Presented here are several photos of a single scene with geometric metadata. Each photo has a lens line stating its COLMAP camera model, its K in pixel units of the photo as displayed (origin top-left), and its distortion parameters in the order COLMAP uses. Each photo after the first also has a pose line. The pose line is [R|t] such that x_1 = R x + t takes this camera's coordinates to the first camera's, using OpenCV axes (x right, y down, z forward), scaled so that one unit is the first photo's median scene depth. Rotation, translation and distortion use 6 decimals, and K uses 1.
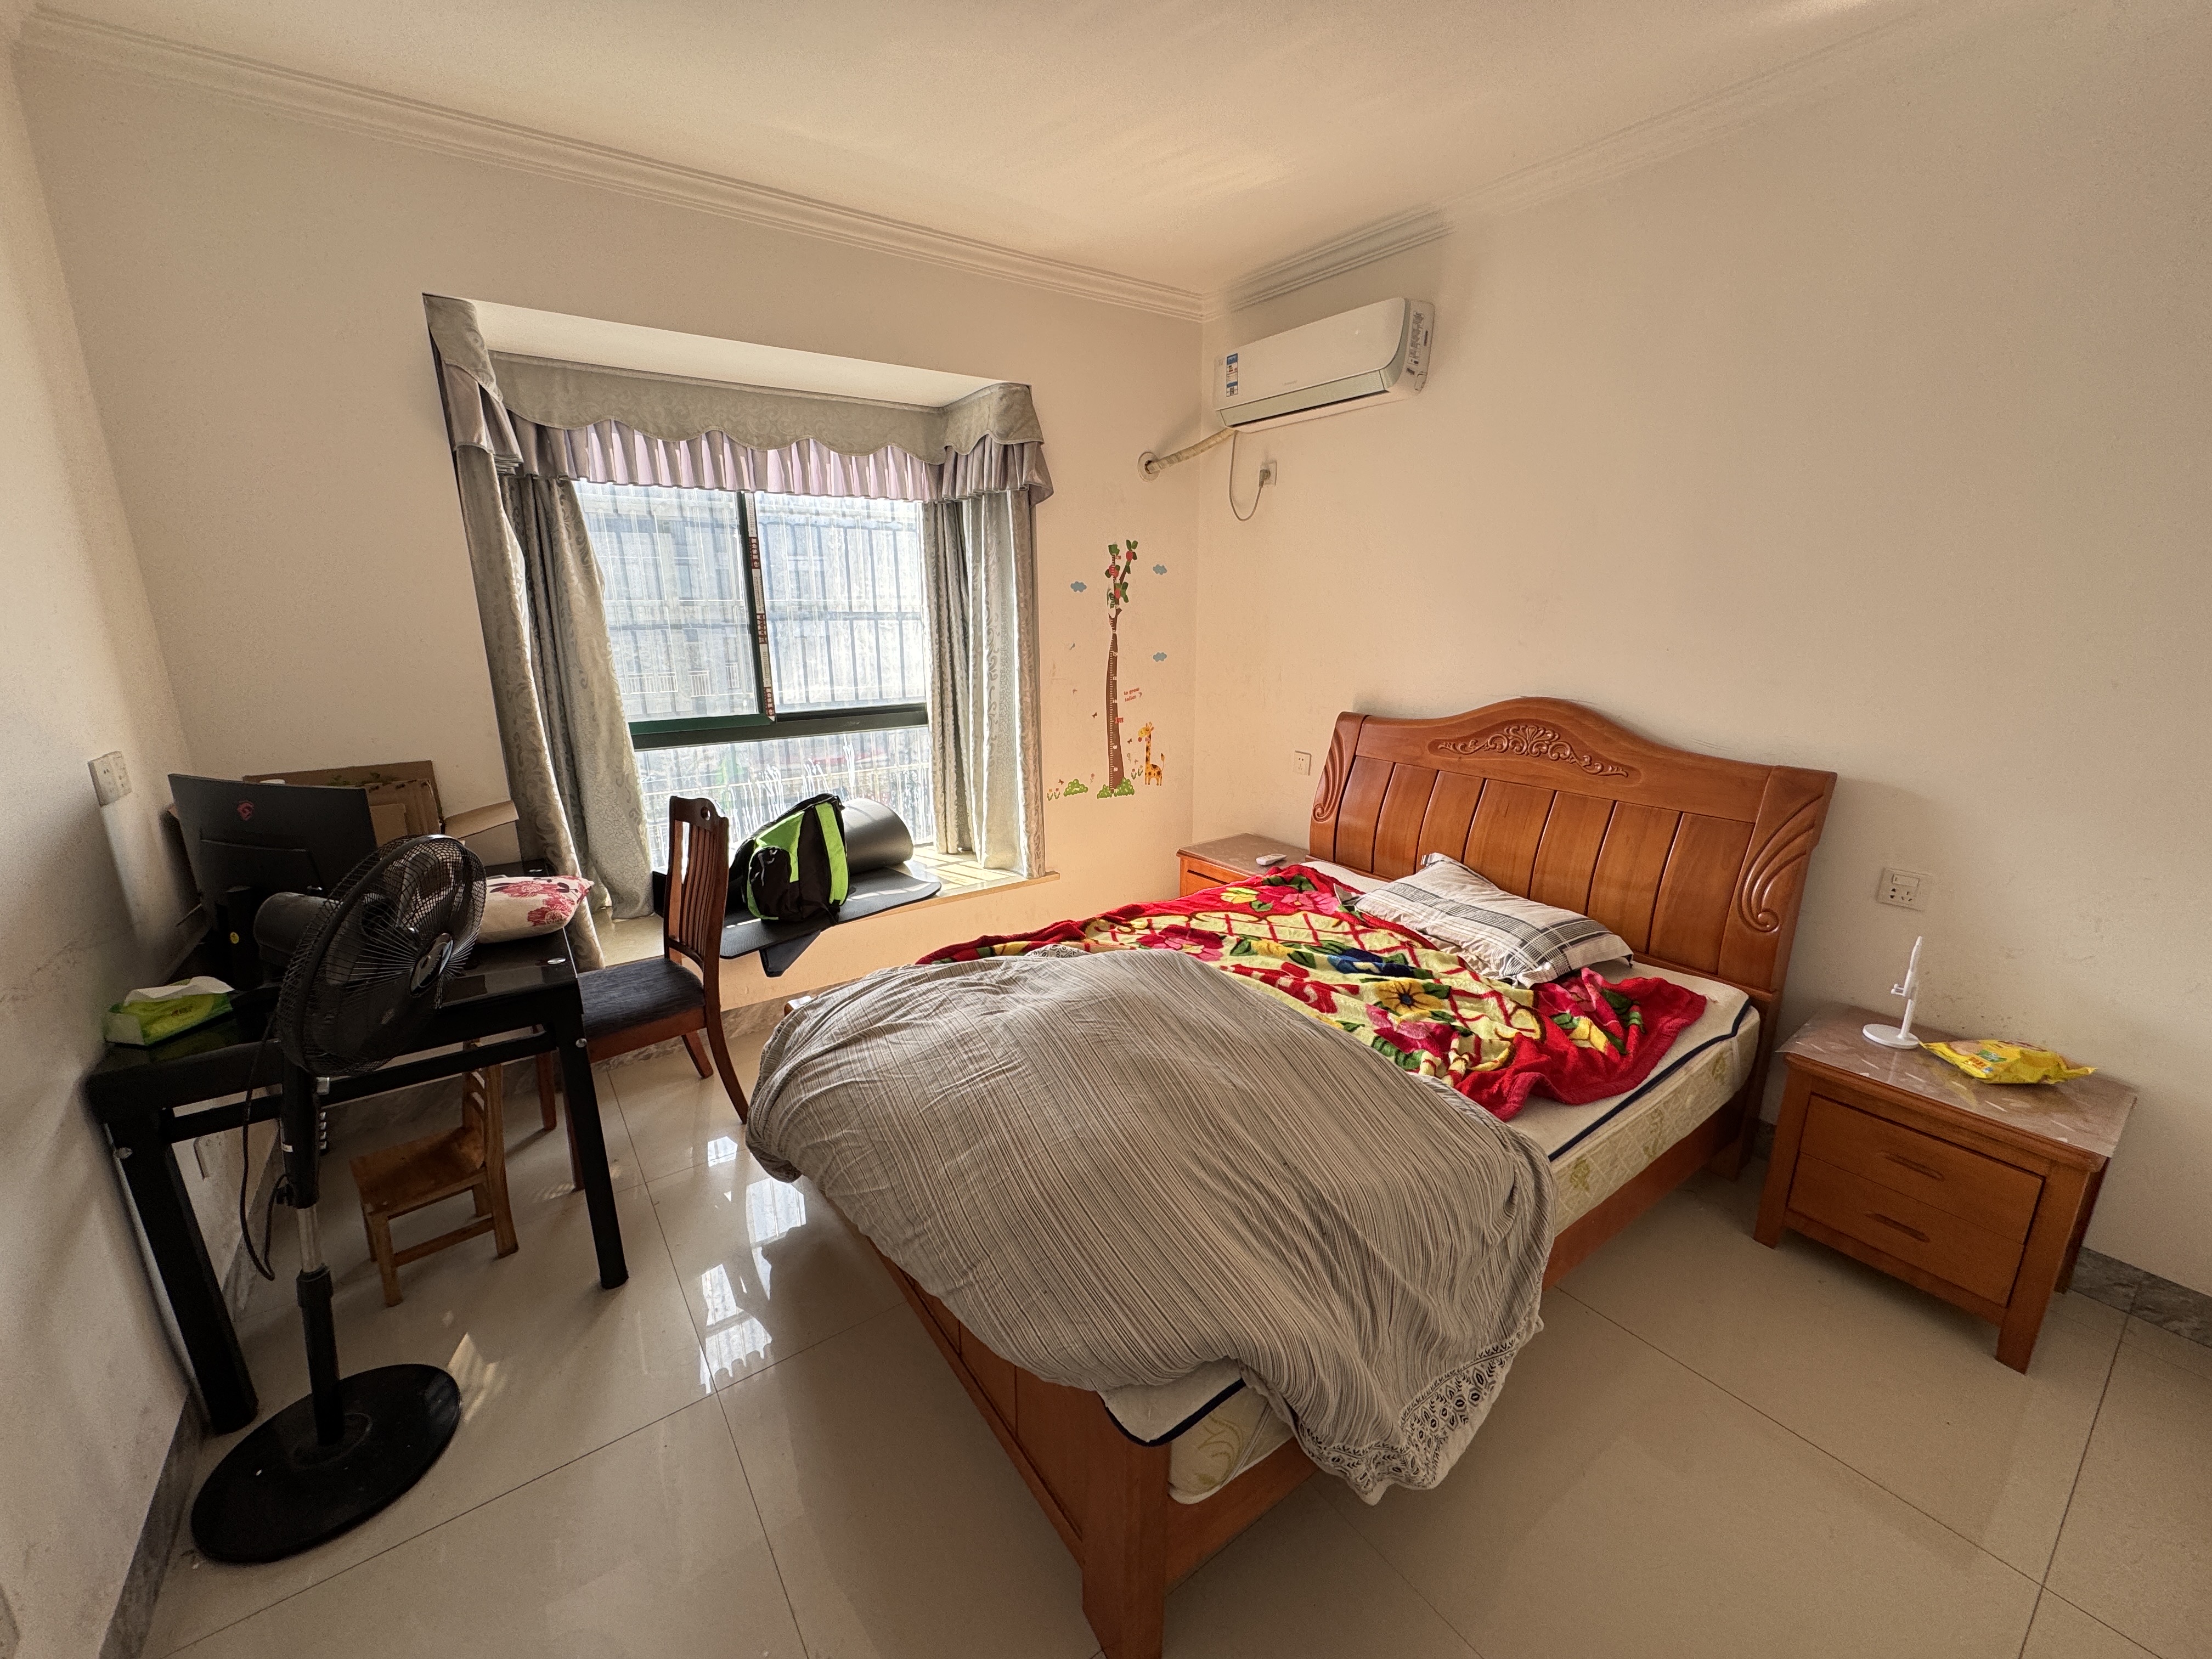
lens RADIAL K [[876.5, 0, 1105.2], [0, 876.5, 824.6], [0, 0, 1]] dist [-0.001636, -0.000302]
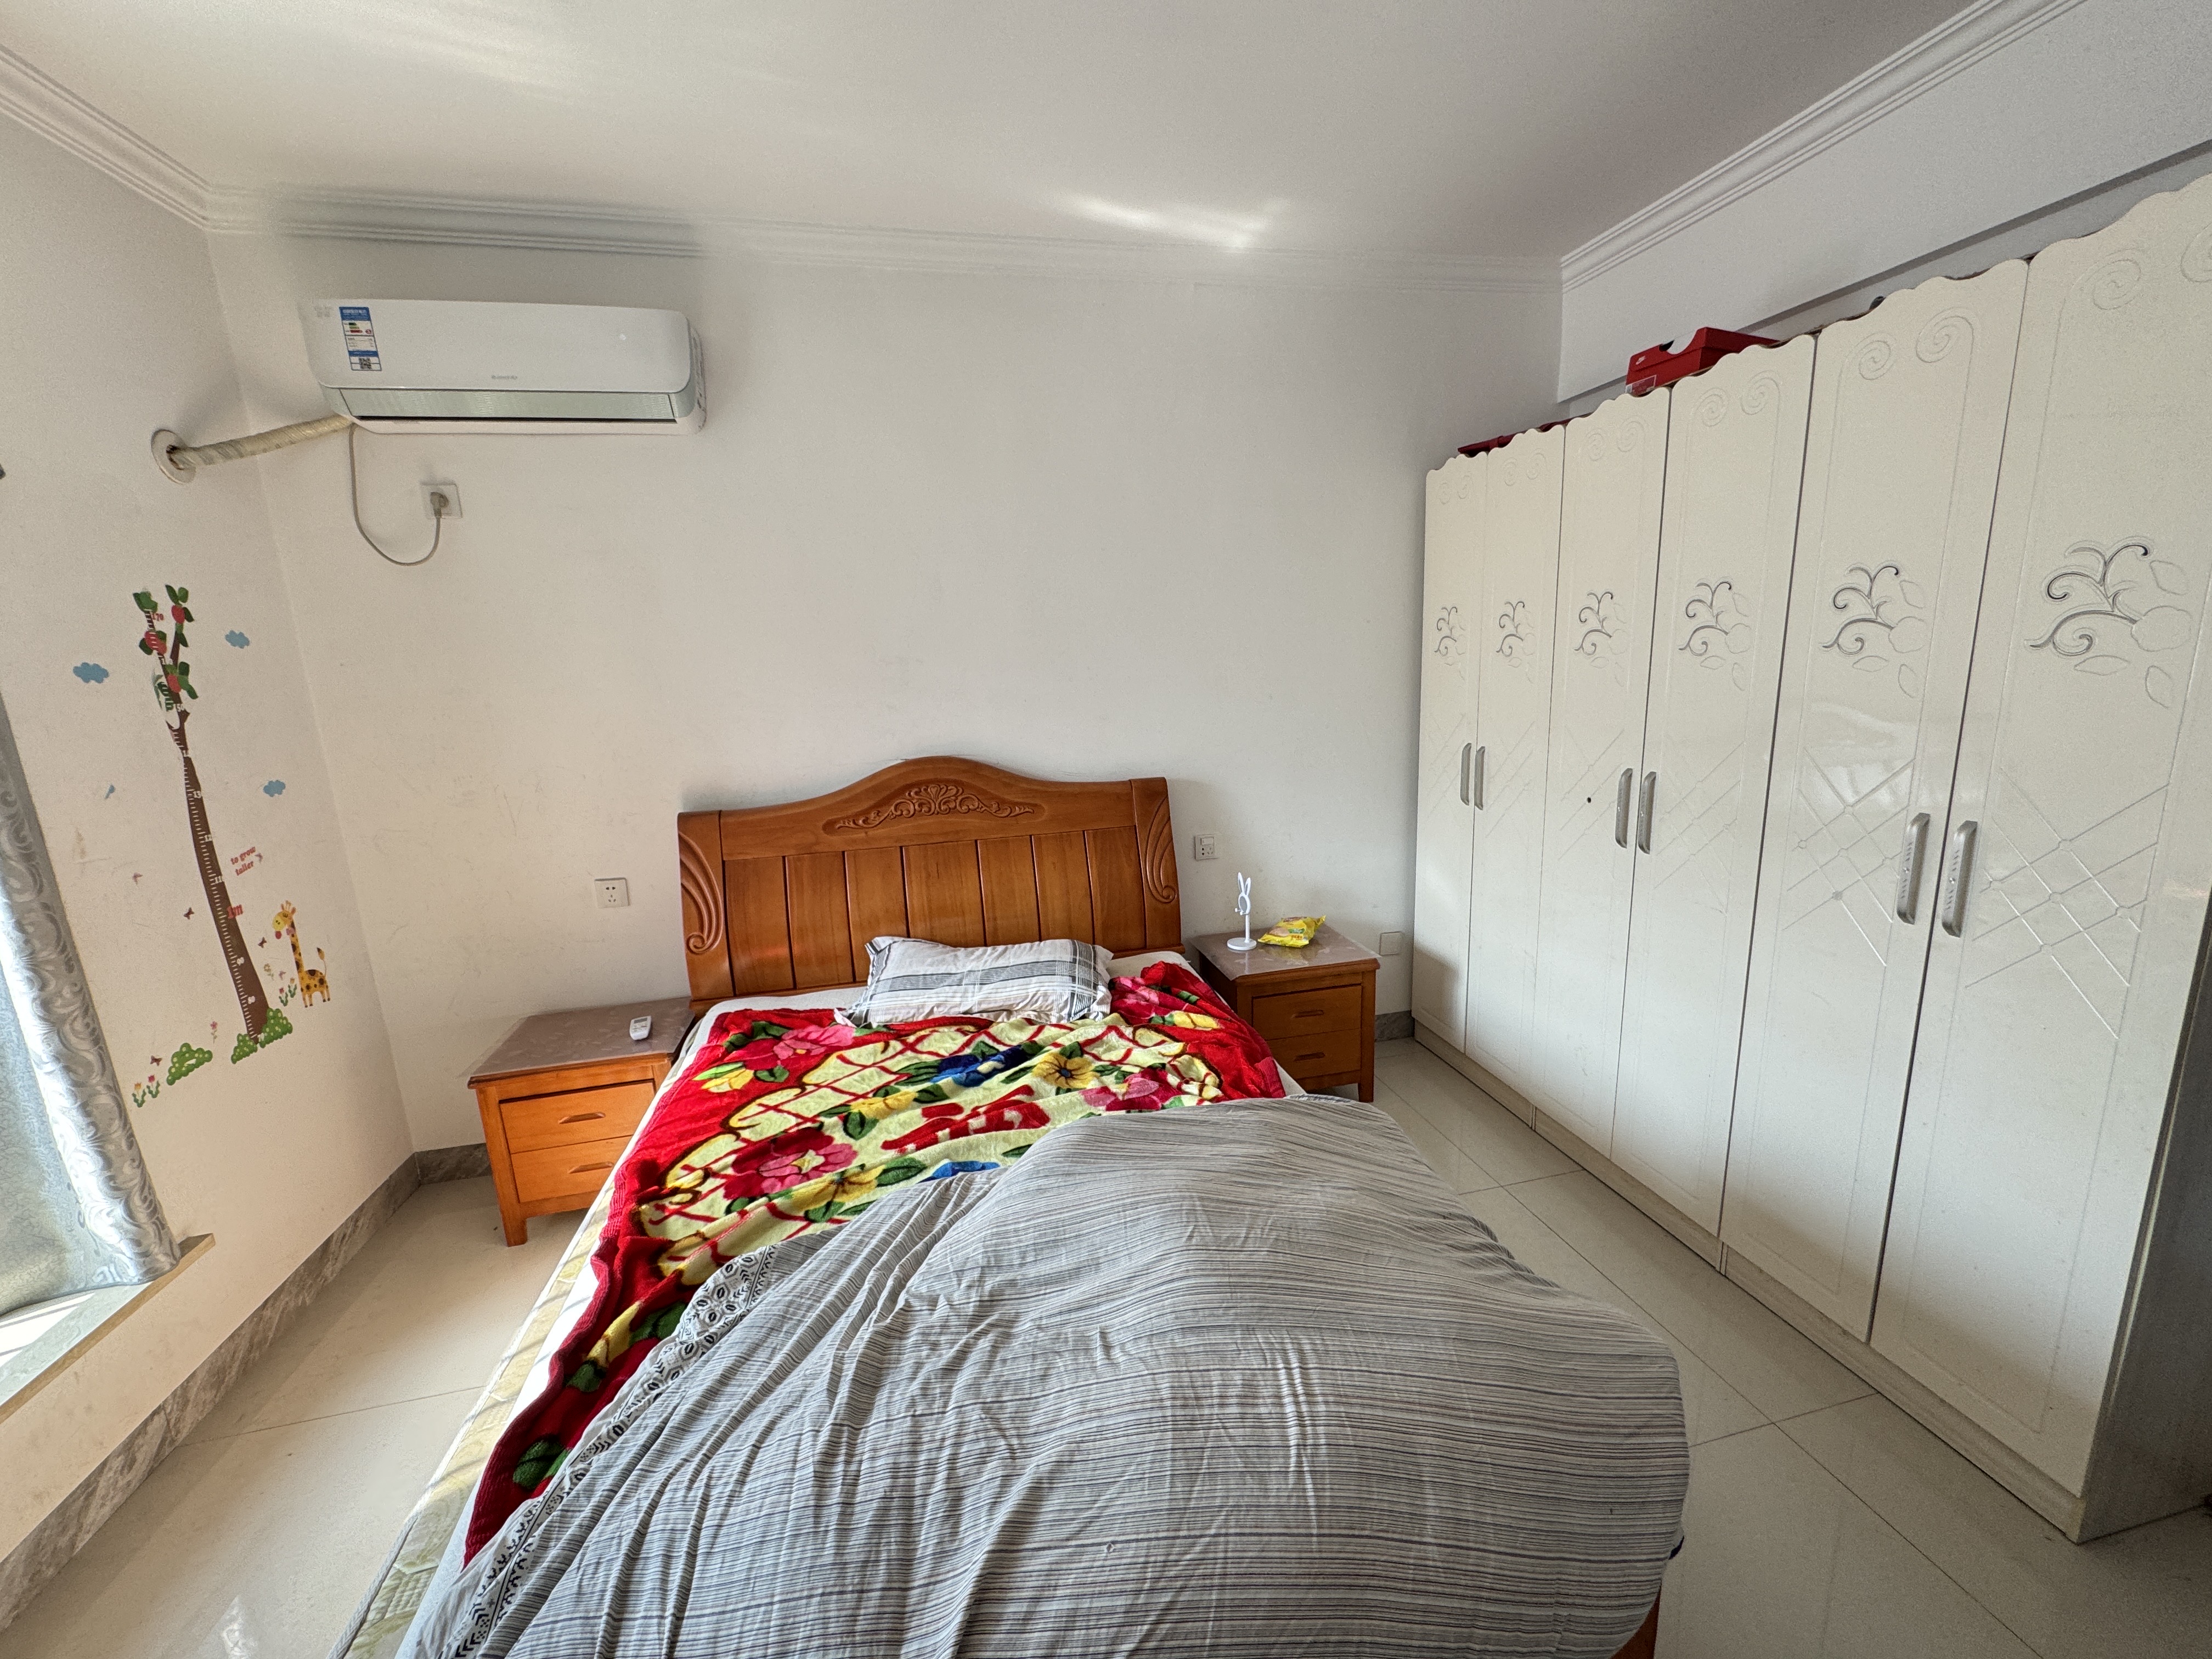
lens RADIAL K [[876.5, 0, 1108.7], [0, 876.5, 826.7], [0, 0, 1]] dist [-0.001636, -0.000302]
pose [[0.391148, -0.195757, 0.899268, -0.341956], [0.266968, 0.959238, 0.092690, -0.103016], [-0.880756, 0.203820, 0.427464, 0.384713]]
